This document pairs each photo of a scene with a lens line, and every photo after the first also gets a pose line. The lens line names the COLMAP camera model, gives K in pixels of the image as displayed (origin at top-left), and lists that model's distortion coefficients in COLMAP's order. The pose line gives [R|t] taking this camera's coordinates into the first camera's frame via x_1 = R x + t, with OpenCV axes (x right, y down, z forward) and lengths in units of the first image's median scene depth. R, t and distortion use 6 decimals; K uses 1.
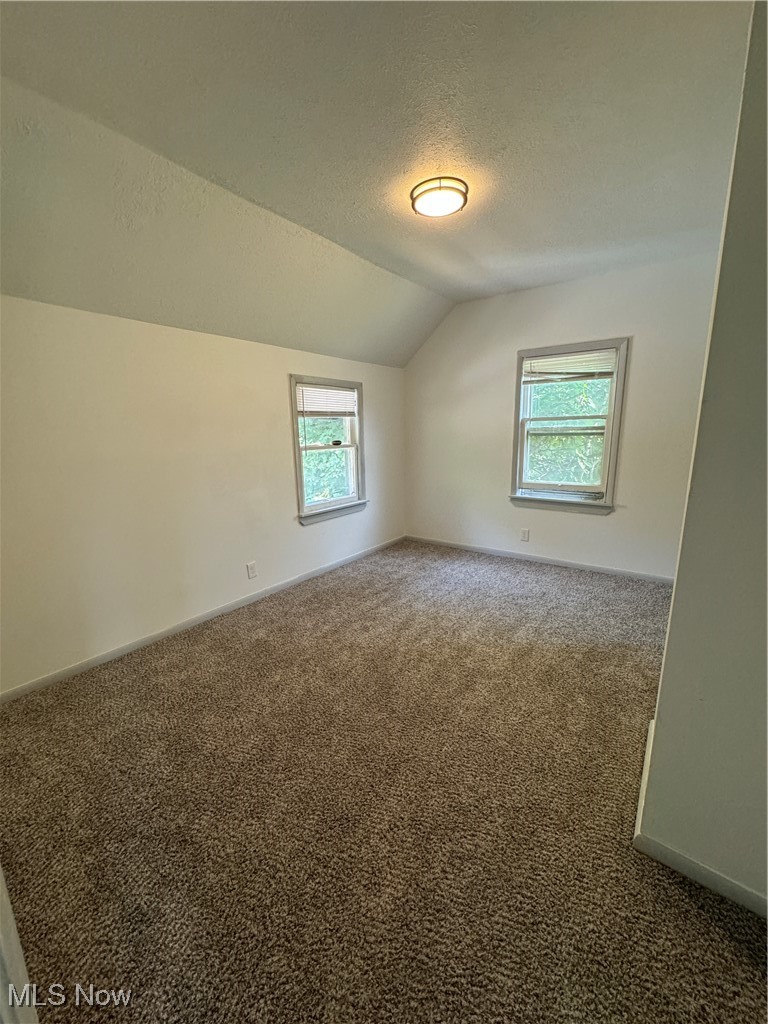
lens RADIAL K [[410.2, 0, 386.9], [0, 410.2, 512.6], [0, 0, 1]] dist [0.000893, 0.000817]
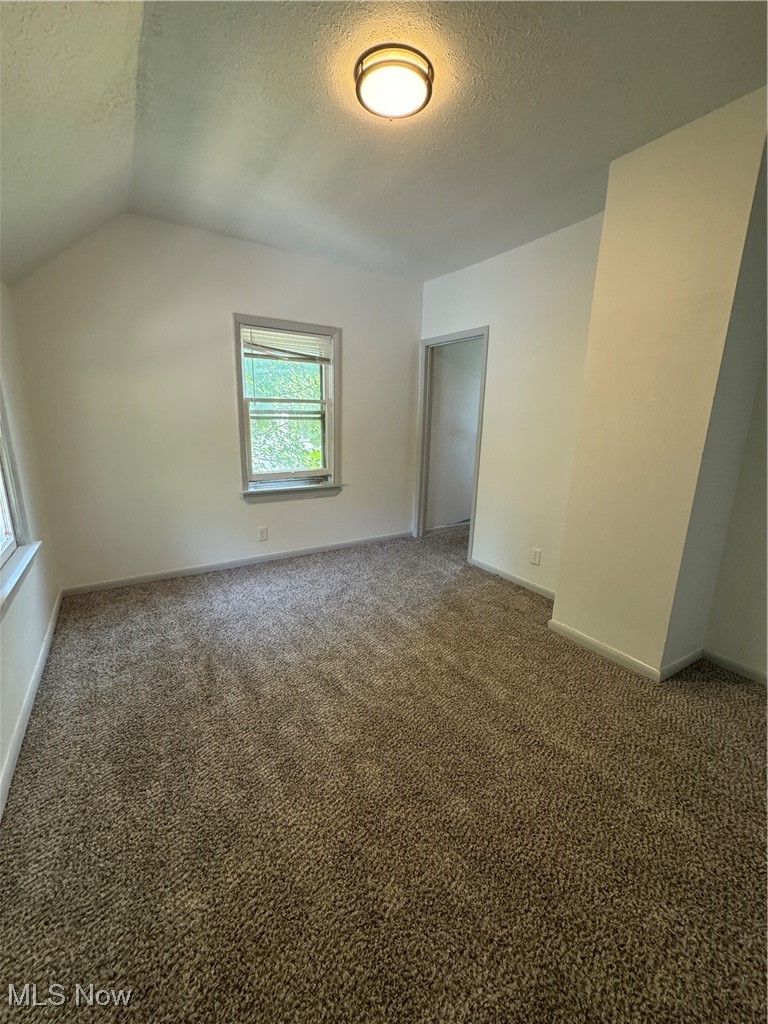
lens RADIAL K [[410.2, 0, 380.2], [0, 410.2, 512.7], [0, 0, 1]] dist [0.000893, 0.000817]
pose [[0.374394, -0.191486, 0.907283, -0.641583], [0.166874, 0.976385, 0.137208, -0.122982], [-0.912130, 0.100032, 0.397507, 0.765704]]
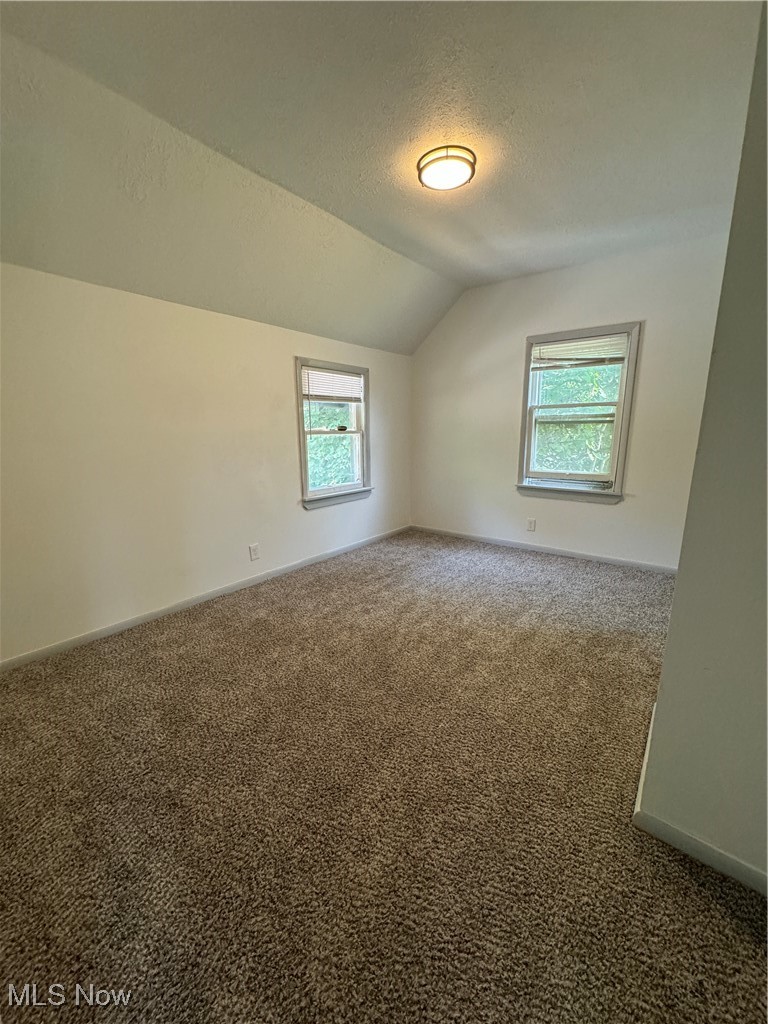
lens RADIAL K [[410.2, 0, 386.7], [0, 410.2, 512.2], [0, 0, 1]] dist [0.000893, 0.000817]
pose [[0.999644, 0.016067, -0.021283, 0.018022], [-0.016043, 0.999870, 0.001316, 0.052127], [0.021302, -0.000975, 0.999773, 0.013037]]
